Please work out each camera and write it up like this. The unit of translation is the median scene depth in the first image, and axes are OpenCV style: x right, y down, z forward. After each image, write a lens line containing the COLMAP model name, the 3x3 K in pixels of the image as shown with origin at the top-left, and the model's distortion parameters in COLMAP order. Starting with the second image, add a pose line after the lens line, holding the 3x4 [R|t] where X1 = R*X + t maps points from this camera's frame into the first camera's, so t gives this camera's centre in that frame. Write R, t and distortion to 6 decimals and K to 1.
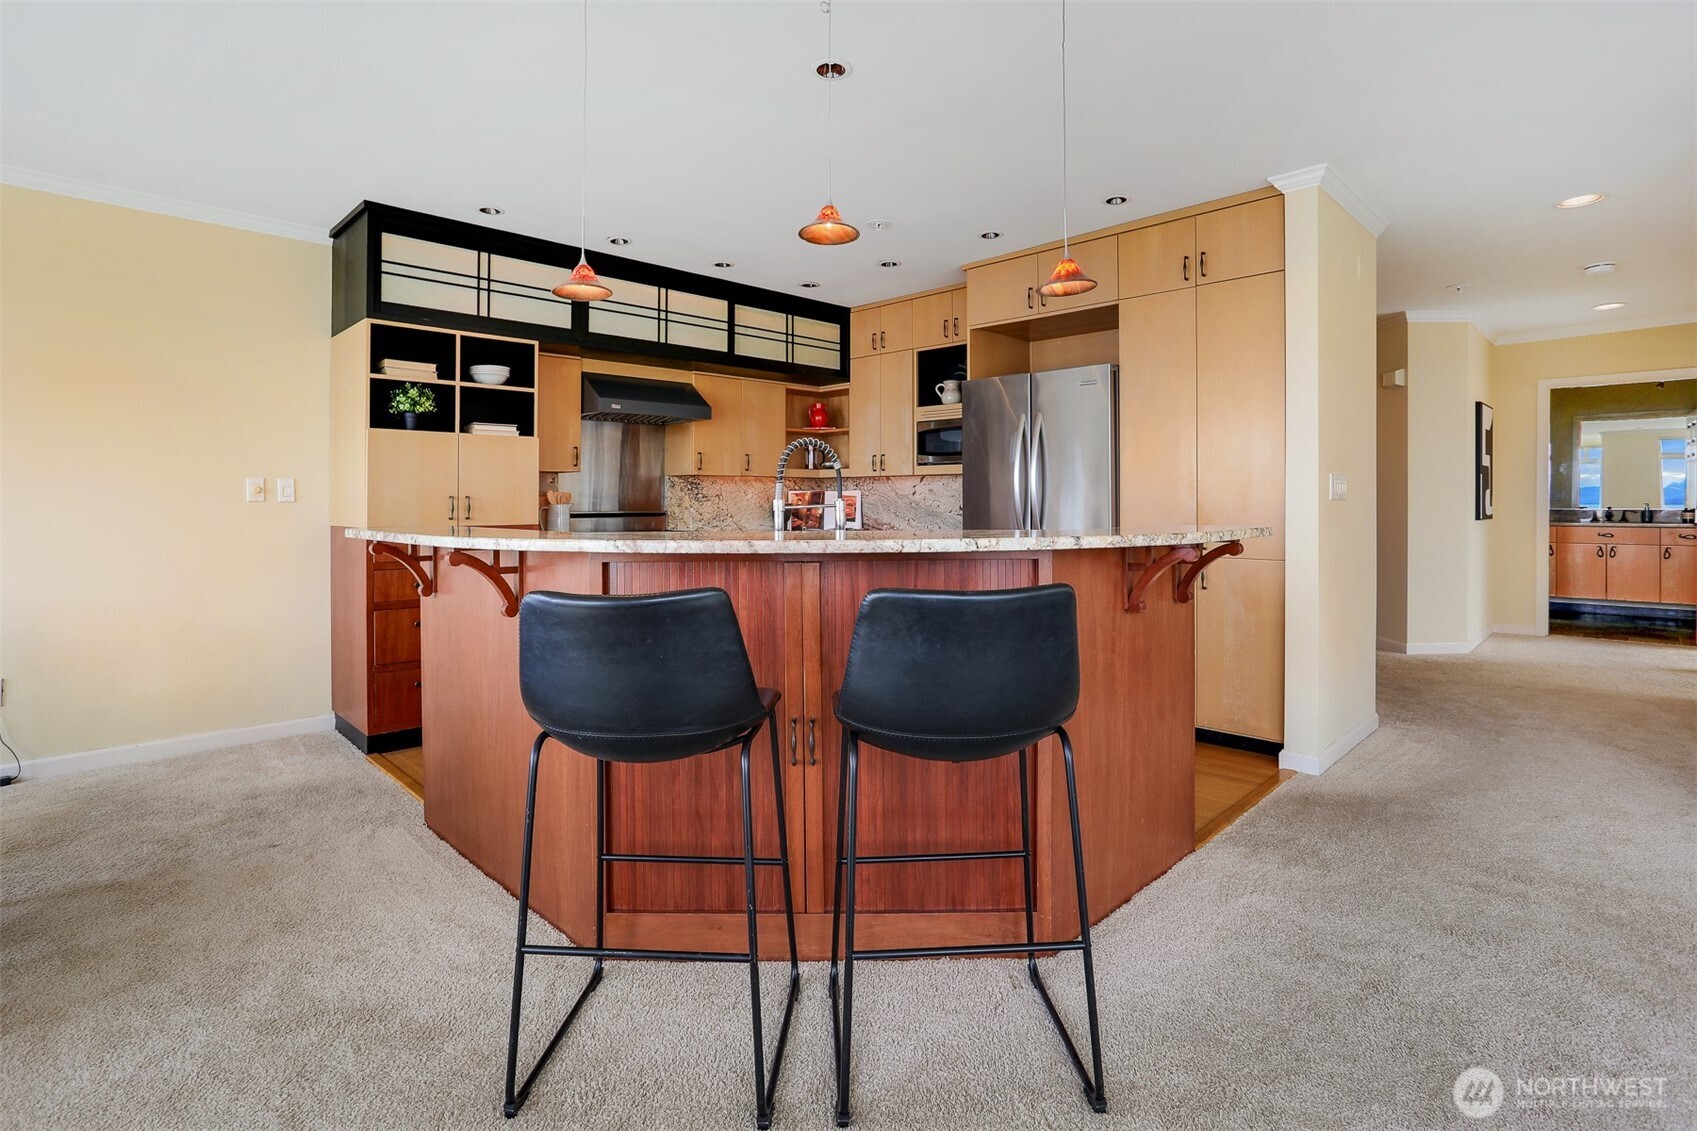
lens RADIAL K [[843.8, 0, 837.6], [0, 843.8, 483.6], [0, 0, 1]] dist [-0.030463, 0.011873]
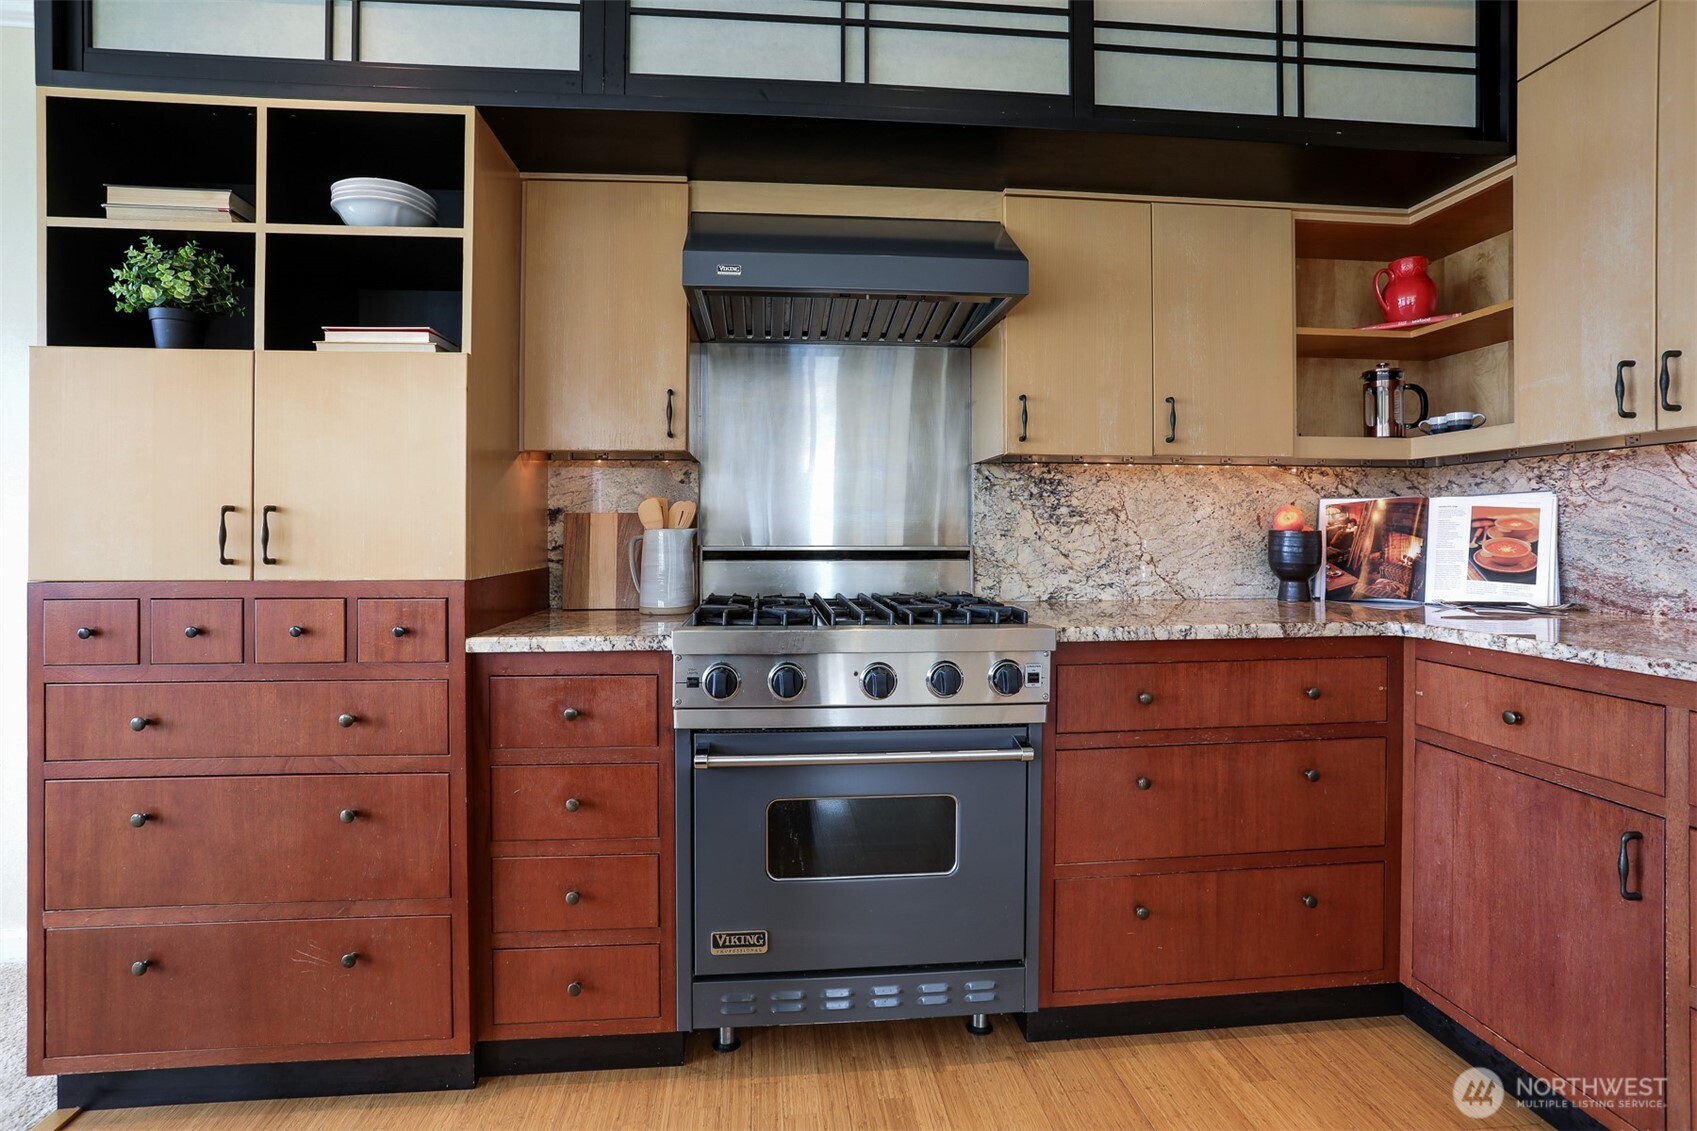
lens RADIAL K [[843.8, 0, 842.6], [0, 843.8, 528.9], [0, 0, 1]] dist [-0.030463, 0.011873]
pose [[0.783636, -0.000857, -0.621219, 0.012946], [0.010959, 0.999862, 0.012445, 0.020479], [0.621123, -0.016561, 0.783538, 0.731010]]
